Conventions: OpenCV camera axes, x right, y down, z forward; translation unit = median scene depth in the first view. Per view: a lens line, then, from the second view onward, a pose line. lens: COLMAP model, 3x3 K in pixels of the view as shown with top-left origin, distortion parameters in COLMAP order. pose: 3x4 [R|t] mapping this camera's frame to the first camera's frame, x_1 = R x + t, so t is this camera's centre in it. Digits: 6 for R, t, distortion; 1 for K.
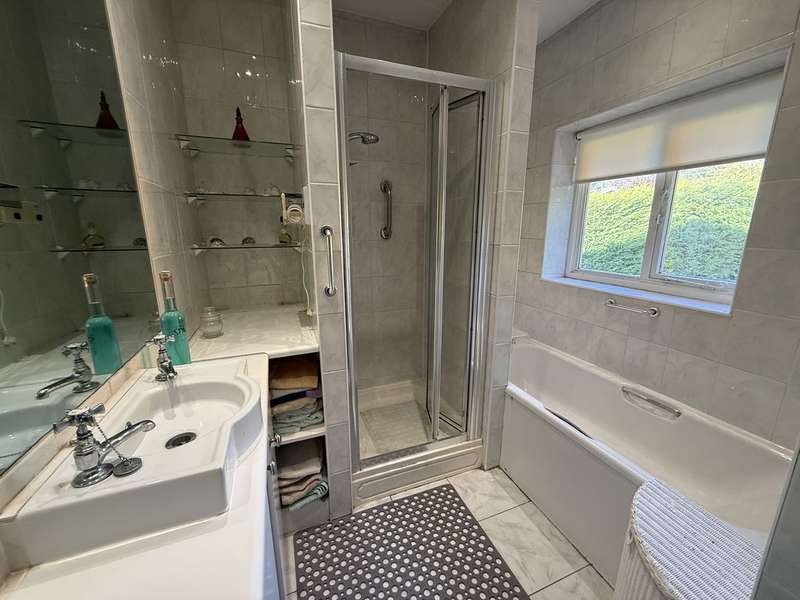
lens RADIAL K [[318.0, 0, 401.1], [0, 318.0, 300.6], [0, 0, 1]] dist [-0.000010, -0.000301]
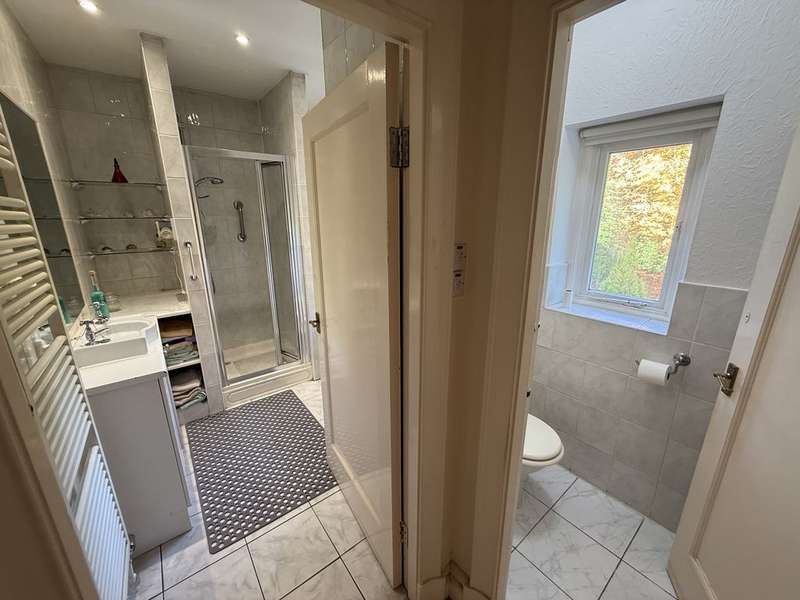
lens RADIAL K [[318.0, 0, 399.6], [0, 318.0, 300.5], [0, 0, 1]] dist [-0.000010, -0.000301]
pose [[0.957763, -0.077002, 0.277058, 0.328302], [0.065037, 0.996520, 0.052134, 0.069445], [-0.280108, -0.031913, 0.959438, -0.900215]]
